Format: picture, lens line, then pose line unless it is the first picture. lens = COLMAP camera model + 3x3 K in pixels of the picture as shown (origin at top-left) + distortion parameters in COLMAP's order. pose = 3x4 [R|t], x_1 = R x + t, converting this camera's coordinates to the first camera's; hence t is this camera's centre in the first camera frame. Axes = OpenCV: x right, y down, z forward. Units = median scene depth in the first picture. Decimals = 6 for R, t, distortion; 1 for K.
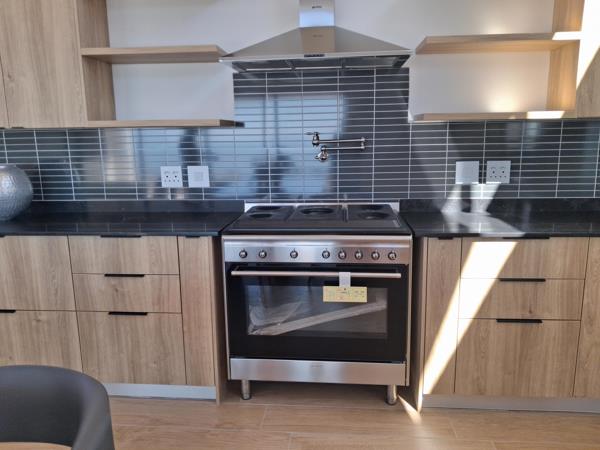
lens RADIAL K [[468.2, 0, 298.1], [0, 468.2, 228.8], [0, 0, 1]] dist [0.036635, -0.047760]
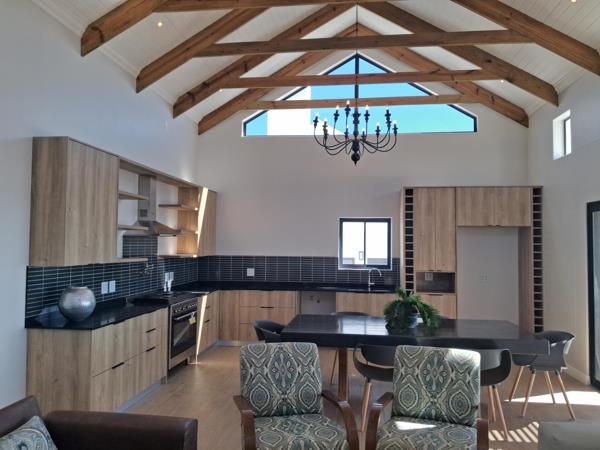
lens RADIAL K [[468.2, 0, 298.1], [0, 468.2, 228.8], [0, 0, 1]] dist [0.036635, -0.047760]
pose [[0.020504, 0.052805, 0.998394, -2.281068], [0.196123, 0.978990, -0.055806, -0.092361], [-0.980365, 0.196953, 0.009716, 0.203336]]
